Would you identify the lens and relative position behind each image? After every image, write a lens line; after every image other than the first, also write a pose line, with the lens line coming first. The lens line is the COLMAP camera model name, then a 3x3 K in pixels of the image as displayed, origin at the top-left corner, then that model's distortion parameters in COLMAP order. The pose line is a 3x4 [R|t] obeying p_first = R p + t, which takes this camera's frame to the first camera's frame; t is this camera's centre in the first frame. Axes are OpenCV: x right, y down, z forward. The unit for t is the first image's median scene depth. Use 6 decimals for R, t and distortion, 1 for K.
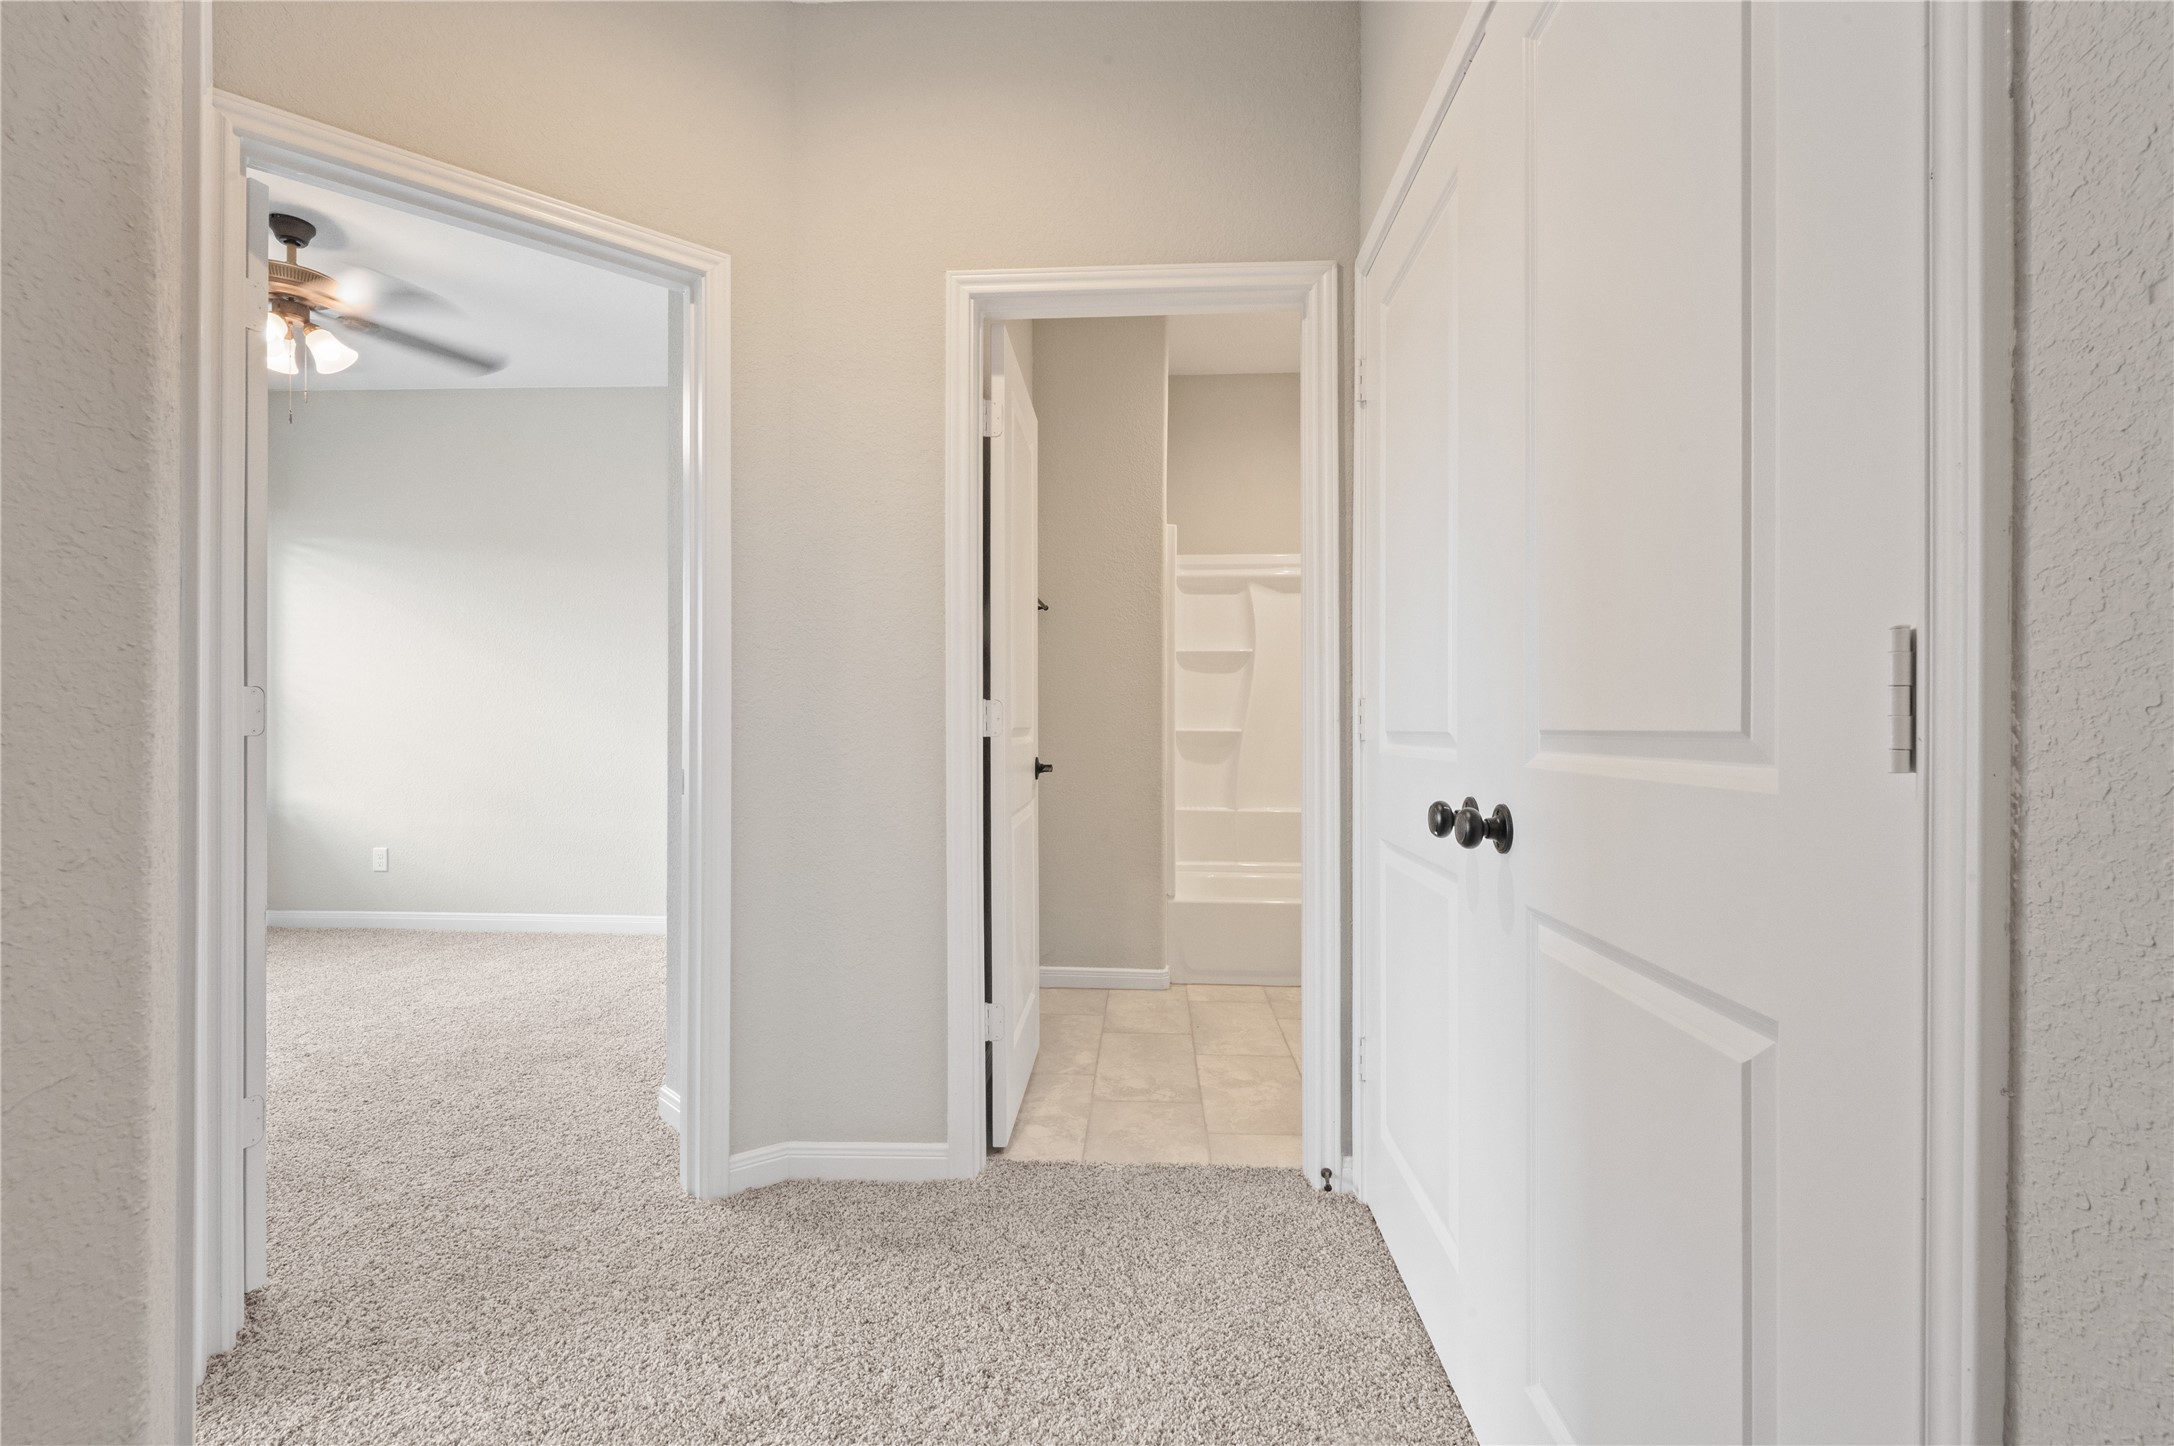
lens RADIAL K [[988.8, 0, 1094.2], [0, 988.8, 724.6], [0, 0, 1]] dist [-0.000321, 0.000106]
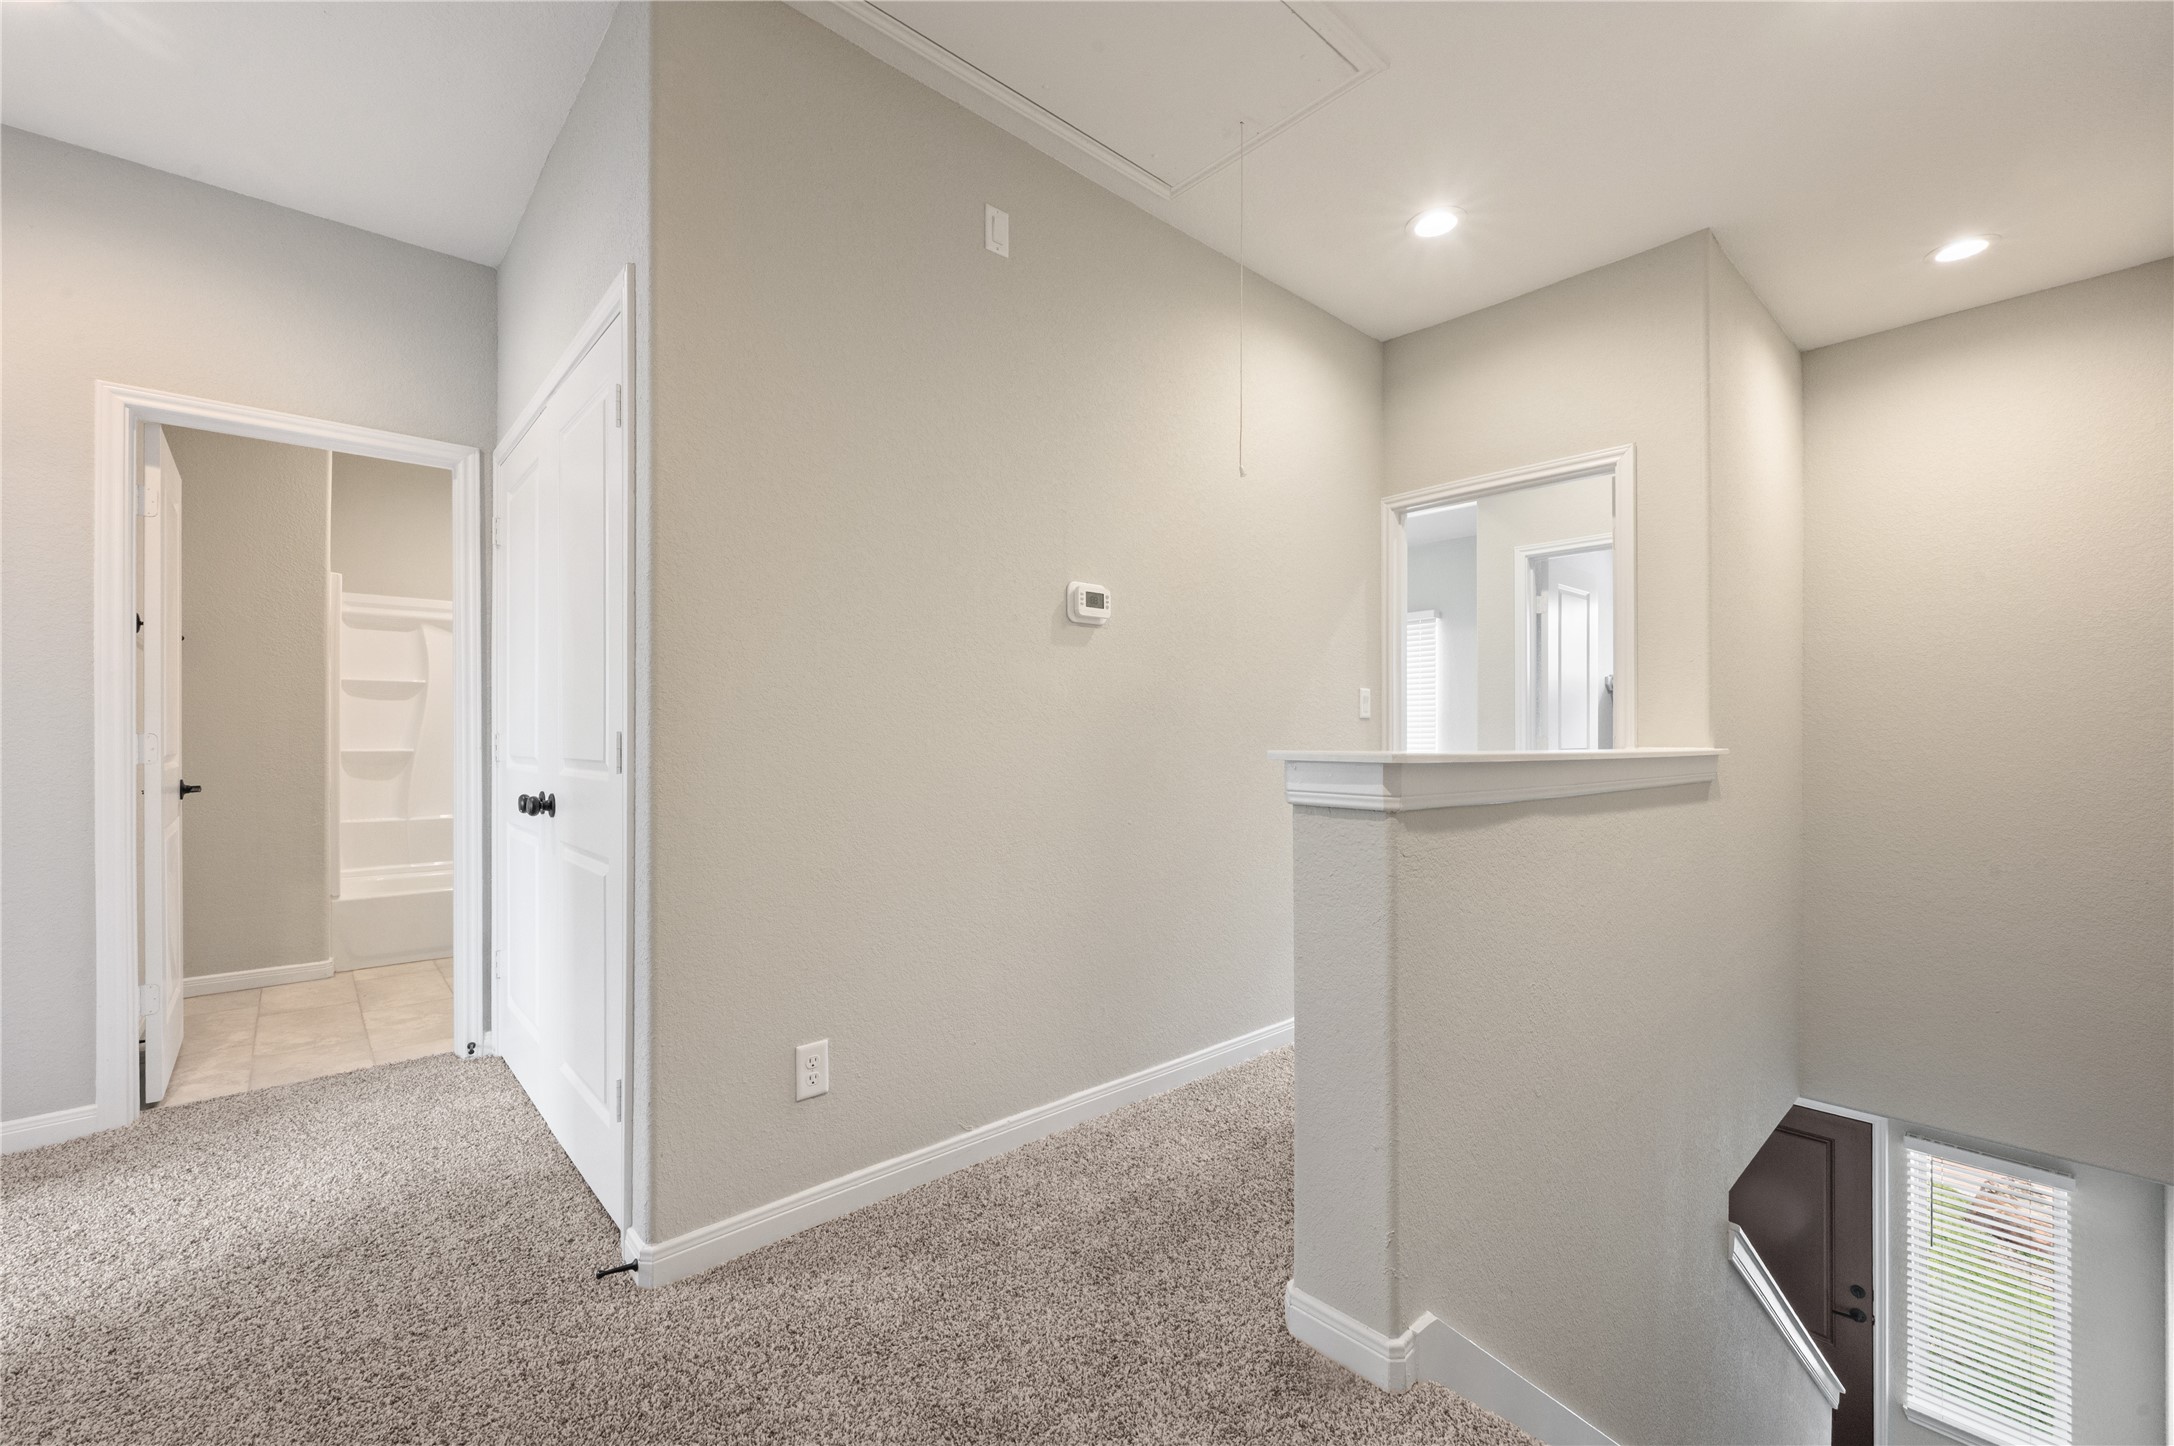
lens RADIAL K [[897.6, 0, 1089.9], [0, 897.6, 729.4], [0, 0, 1]] dist [0.002145, -0.000176]
pose [[0.710957, 0.000747, 0.703235, -0.048518], [0.003215, 0.999986, -0.004312, -0.018660], [-0.703228, 0.005326, 0.710945, -0.517191]]
